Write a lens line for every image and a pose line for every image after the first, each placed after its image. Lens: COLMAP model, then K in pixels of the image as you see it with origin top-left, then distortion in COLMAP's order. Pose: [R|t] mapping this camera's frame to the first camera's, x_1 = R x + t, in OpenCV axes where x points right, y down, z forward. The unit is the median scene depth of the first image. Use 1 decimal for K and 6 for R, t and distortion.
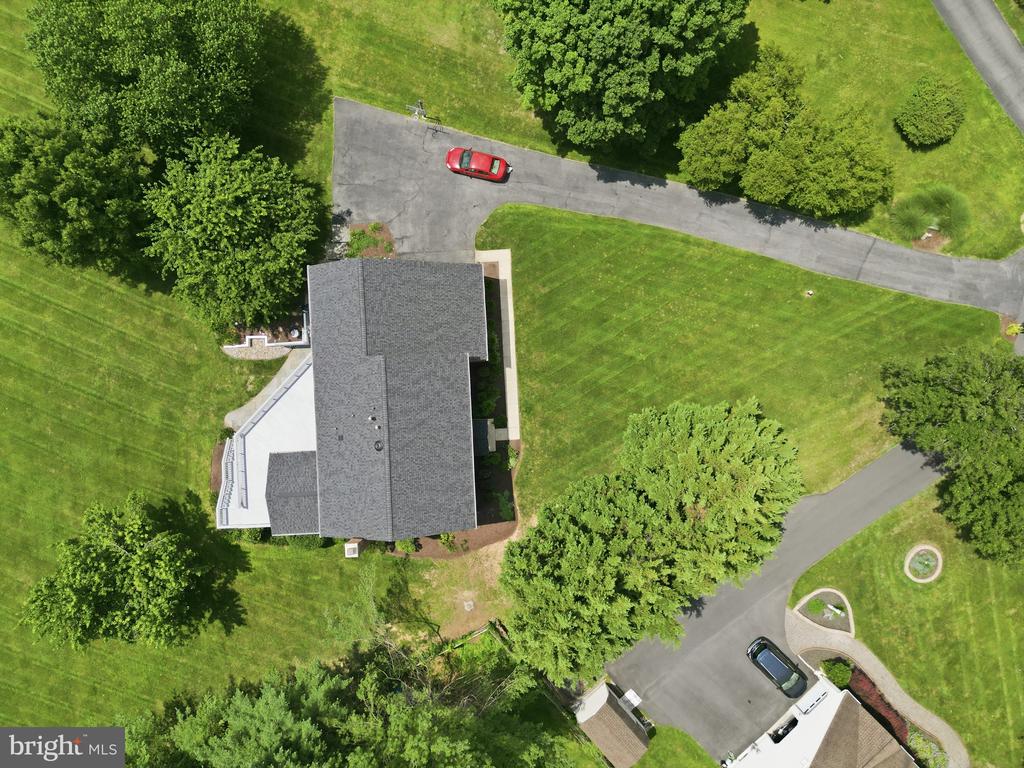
lens RADIAL K [[720.1, 0, 512.0], [0, 720.1, 384.0], [0, 0, 1]] dist [0.071786, -0.067136]
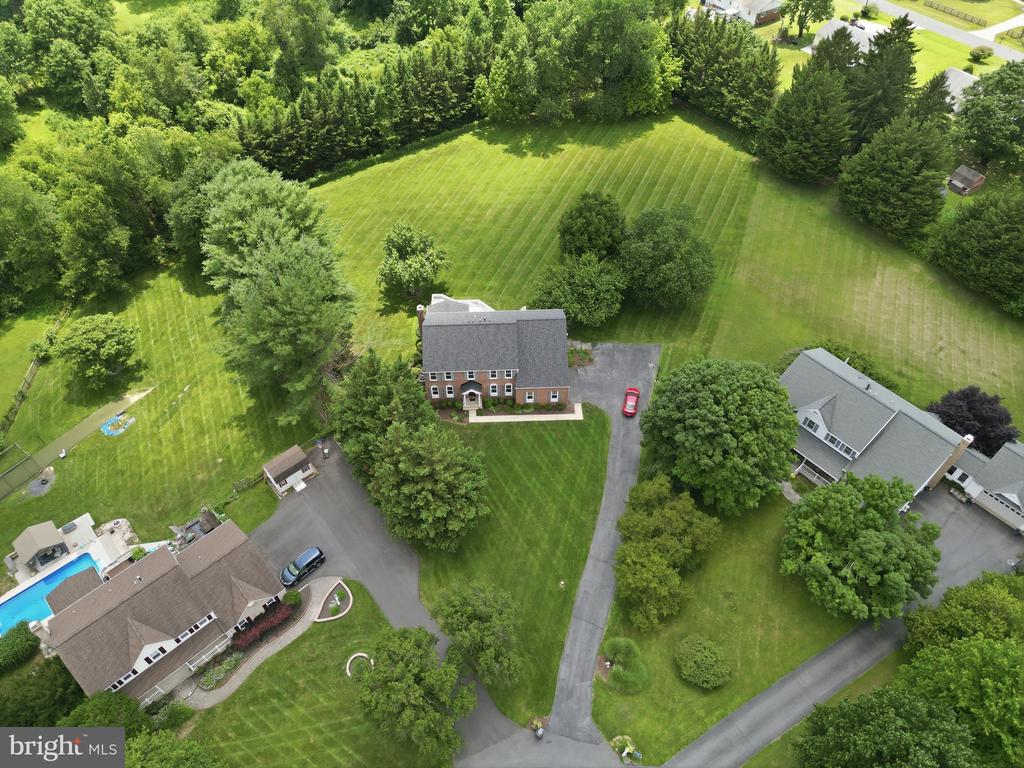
lens RADIAL K [[720.1, 0, 512.0], [0, 720.1, 384.0], [0, 0, 1]] dist [0.071786, -0.067136]
pose [[-0.011085, 0.763335, -0.645908, 1.009935], [-0.999674, 0.006389, 0.024707, -0.063768], [0.022986, 0.645971, 0.763015, -0.328876]]
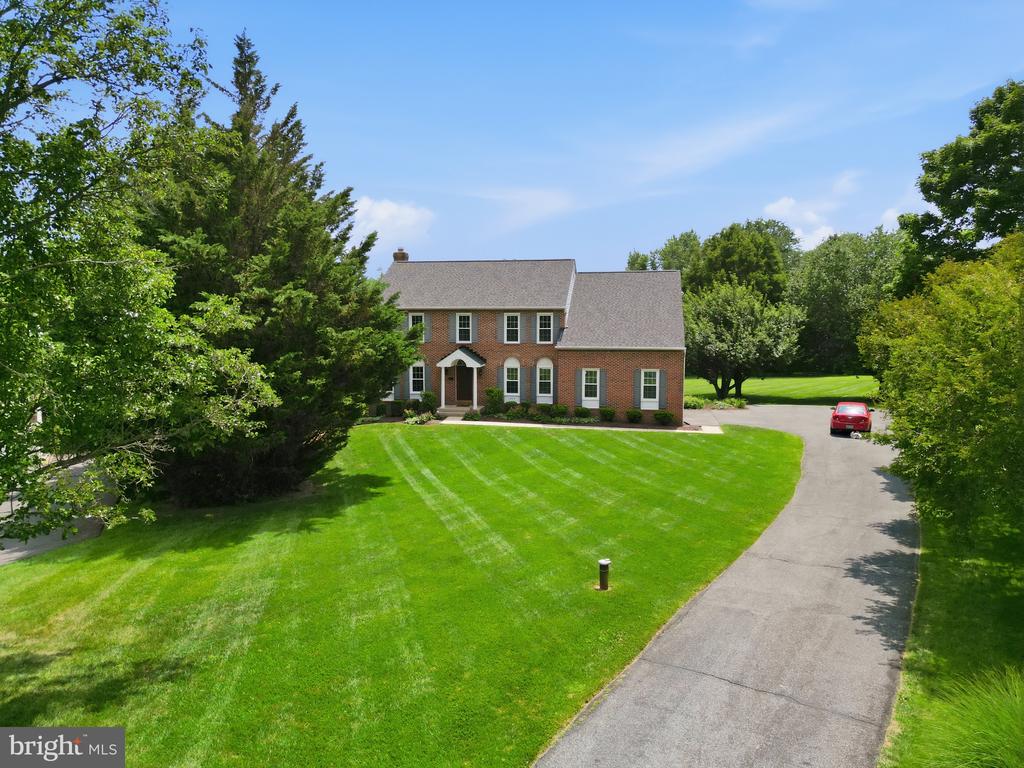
lens RADIAL K [[720.1, 0, 512.0], [0, 720.1, 384.0], [0, 0, 1]] dist [0.071786, -0.067136]
pose [[-0.229844, 0.092051, -0.968865, 0.665668], [-0.972878, 0.004939, 0.231265, -0.153124], [0.026073, 0.995742, 0.088420, 0.891266]]
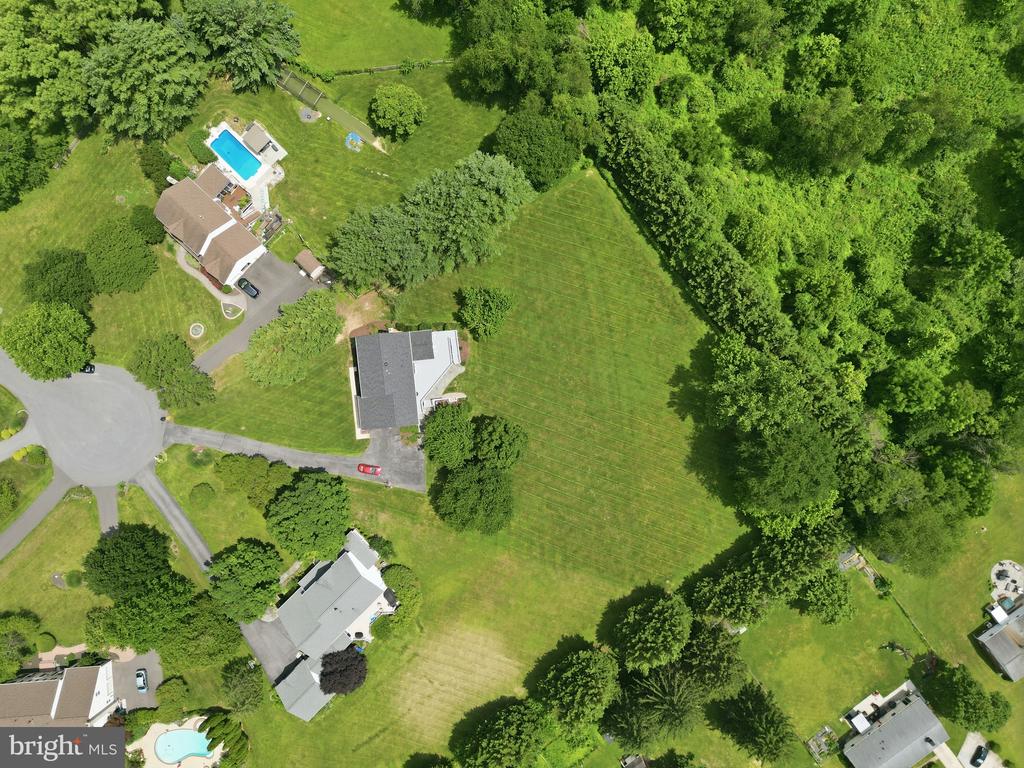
lens RADIAL K [[720.1, 0, 512.0], [0, 720.1, 384.0], [0, 0, 1]] dist [0.071786, -0.067136]
pose [[-0.998354, 0.054818, 0.016851, -0.629349], [-0.054337, -0.998136, 0.027787, -0.089574], [0.018343, 0.026825, 0.999472, -1.647679]]
